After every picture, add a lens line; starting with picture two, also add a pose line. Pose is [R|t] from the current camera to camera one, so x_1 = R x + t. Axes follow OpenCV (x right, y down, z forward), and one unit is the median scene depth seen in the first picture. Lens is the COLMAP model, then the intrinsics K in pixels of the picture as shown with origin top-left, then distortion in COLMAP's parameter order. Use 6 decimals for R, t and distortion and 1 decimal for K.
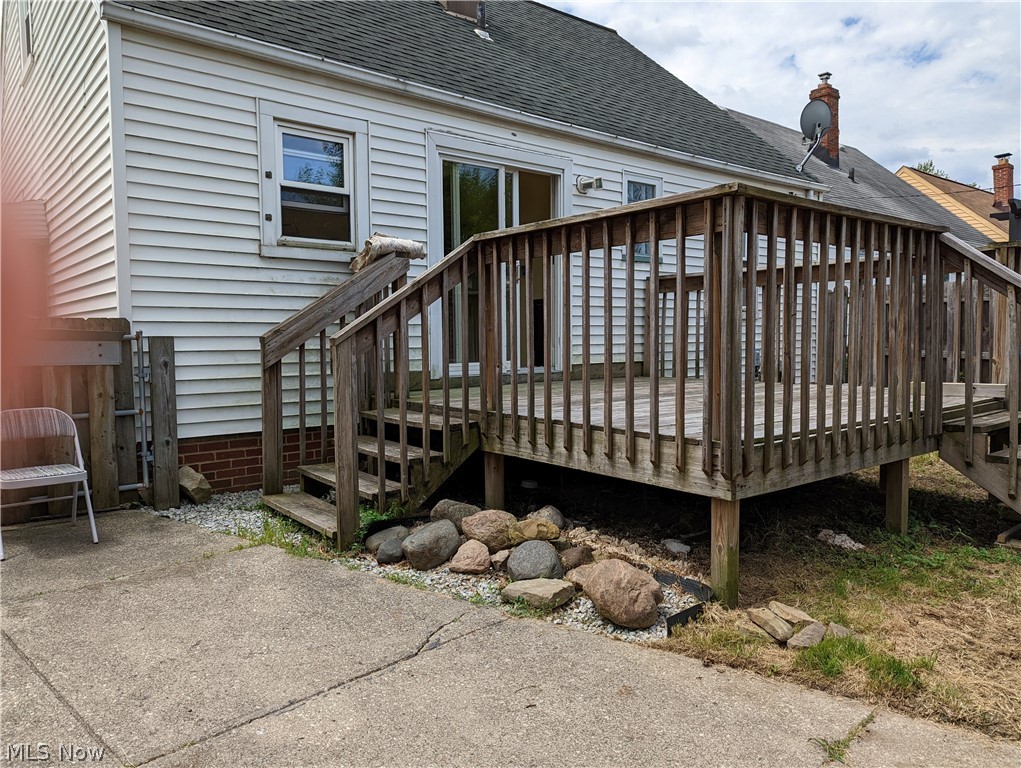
lens RADIAL K [[720.2, 0, 513.4], [0, 720.2, 375.7], [0, 0, 1]] dist [0.070276, -0.061483]
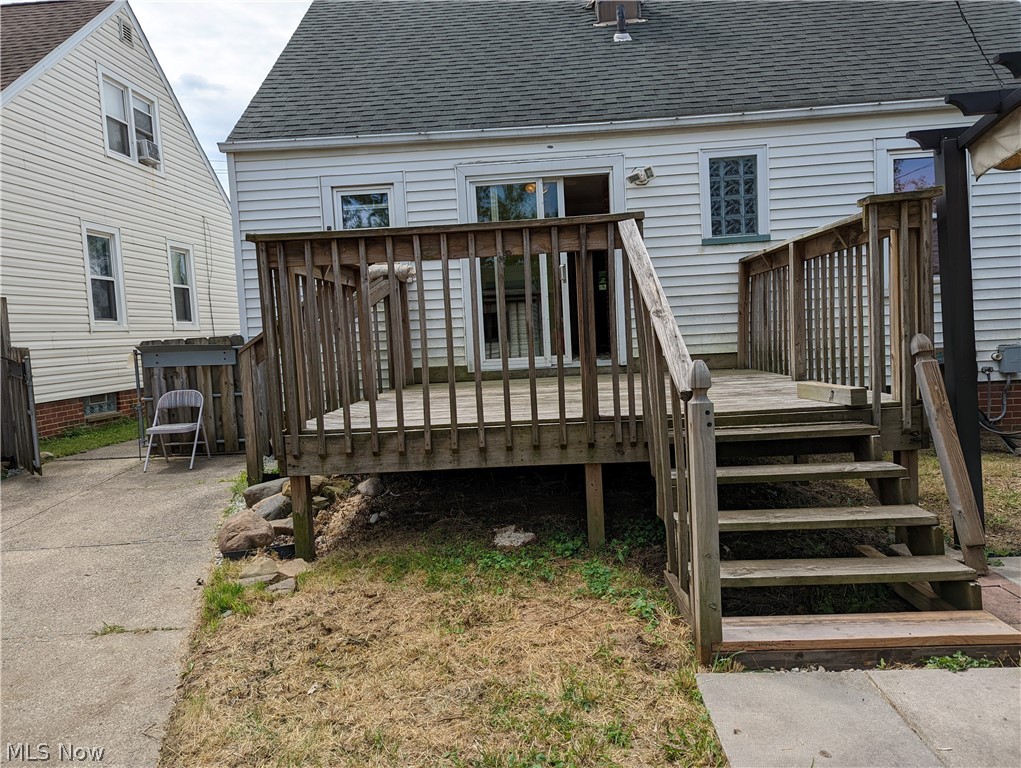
lens RADIAL K [[720.2, 0, 513.4], [0, 720.2, 375.7], [0, 0, 1]] dist [0.070276, -0.061483]
pose [[0.740615, 0.009811, -0.671858, 0.818748], [0.008032, 0.999693, 0.023452, -0.018551], [0.671882, -0.022765, 0.740308, 0.178556]]
